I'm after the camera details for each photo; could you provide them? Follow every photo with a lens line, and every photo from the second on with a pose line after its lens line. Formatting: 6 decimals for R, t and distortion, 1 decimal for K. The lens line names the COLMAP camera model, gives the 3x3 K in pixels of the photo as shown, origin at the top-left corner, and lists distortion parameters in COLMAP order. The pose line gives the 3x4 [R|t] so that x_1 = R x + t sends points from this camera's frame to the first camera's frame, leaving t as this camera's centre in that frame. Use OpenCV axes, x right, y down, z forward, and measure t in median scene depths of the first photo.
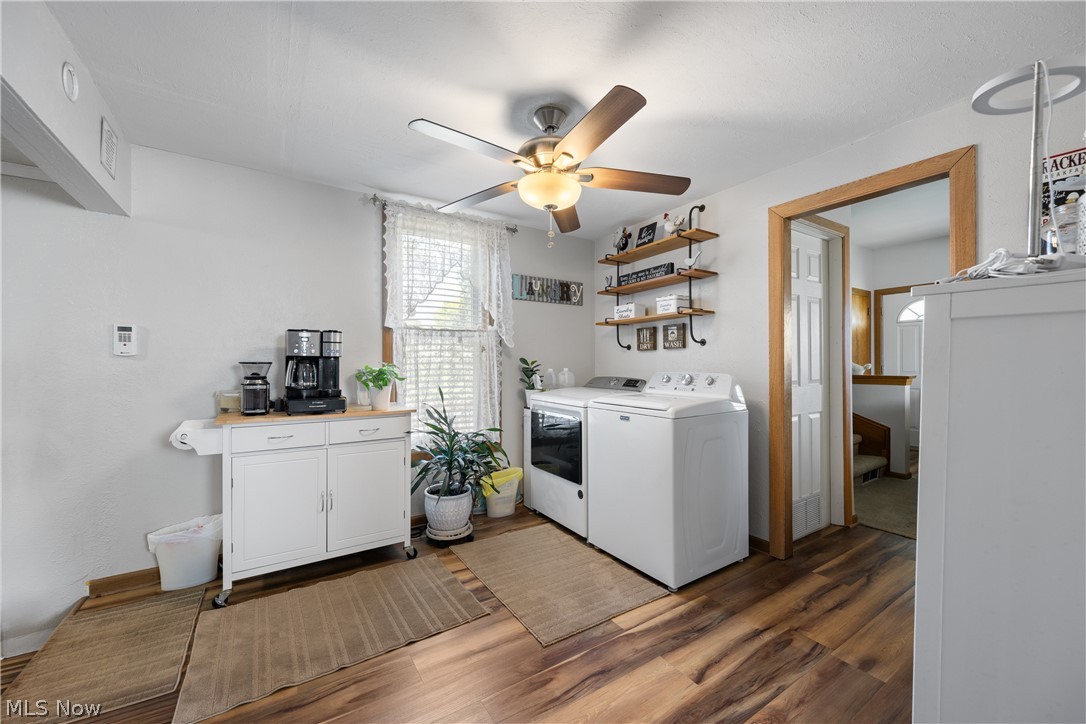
lens RADIAL K [[425.2, 0, 540.8], [0, 425.2, 364.2], [0, 0, 1]] dist [-0.003373, 0.000854]
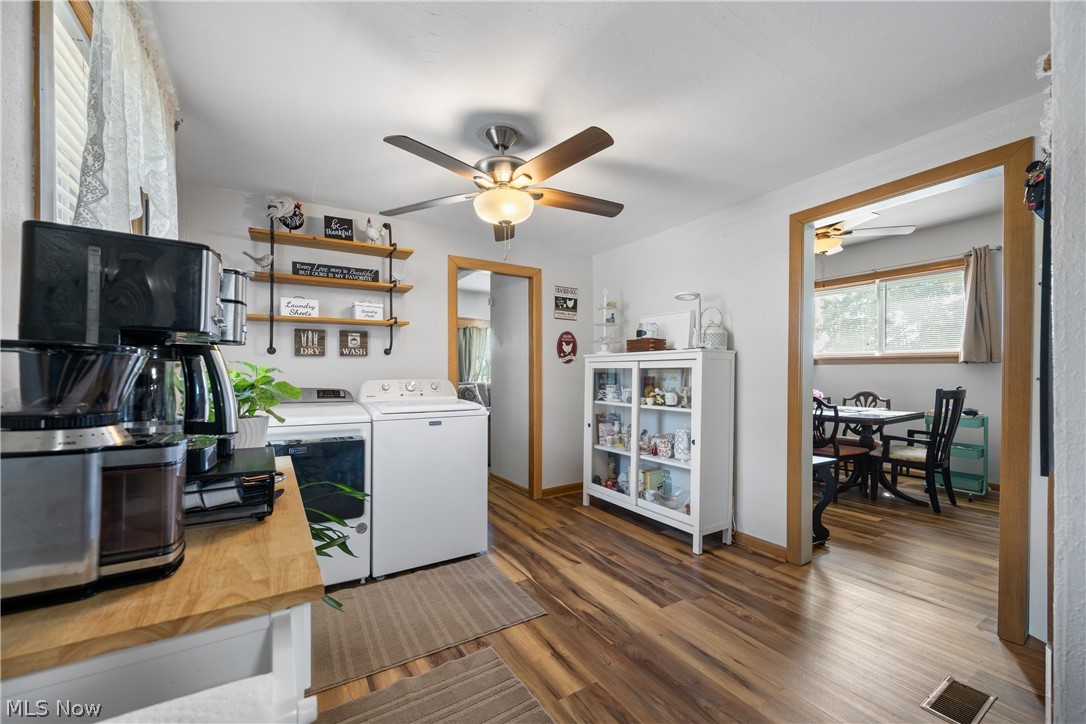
lens RADIAL K [[425.2, 0, 551.0], [0, 425.2, 372.7], [0, 0, 1]] dist [-0.003373, 0.000854]
pose [[0.015454, 0.002640, 0.999877, -0.729576], [0.004435, 0.999986, -0.002709, 0.006693], [-0.999871, 0.004476, 0.015442, 0.612666]]
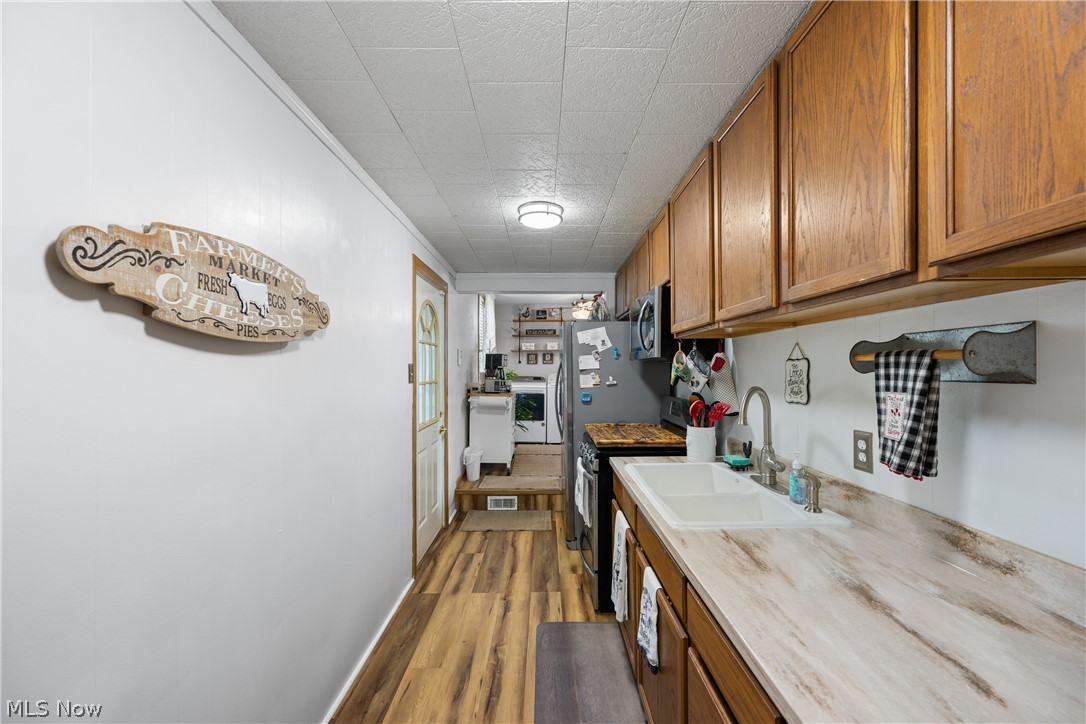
lens RADIAL K [[425.2, 0, 557.5], [0, 425.2, 370.1], [0, 0, 1]] dist [-0.003373, 0.000854]
pose [[0.527181, 0.000888, 0.849753, -1.897807], [-0.001962, 0.999998, 0.000172, -0.001883], [-0.849751, -0.001758, 0.527182, -0.333058]]
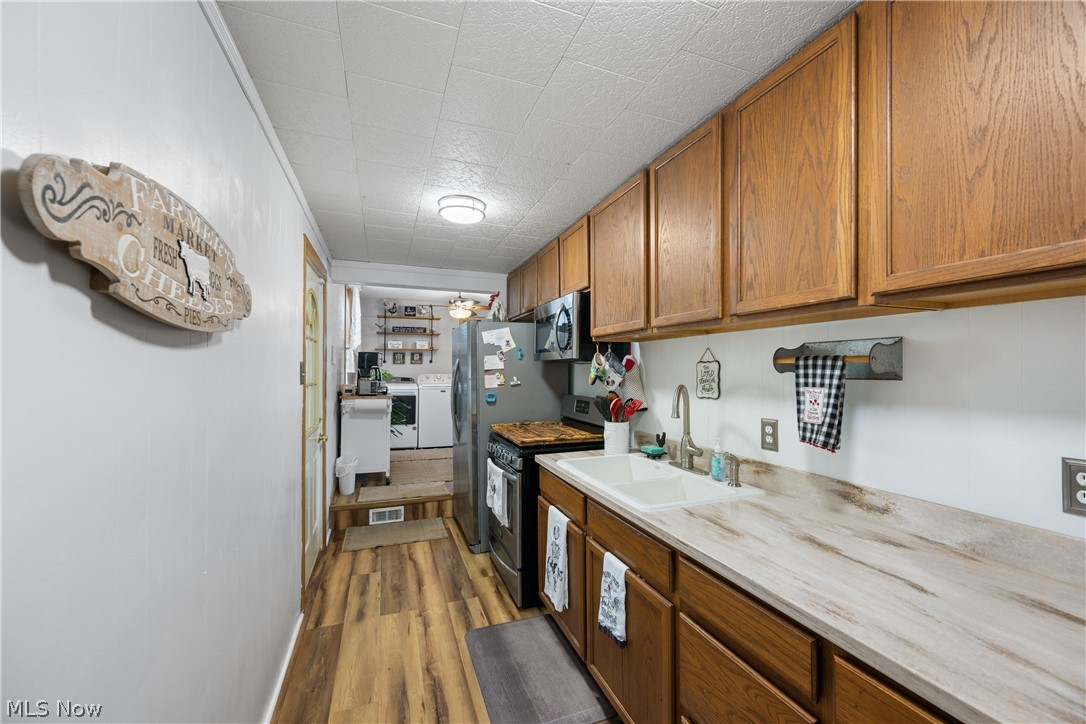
lens RADIAL K [[425.2, 0, 558.8], [0, 425.2, 369.6], [0, 0, 1]] dist [-0.003373, 0.000854]
pose [[0.193285, 0.005431, 0.981128, -1.967789], [-0.005324, 0.999976, -0.004487, 0.000363], [-0.981128, -0.004357, 0.193309, -0.186544]]
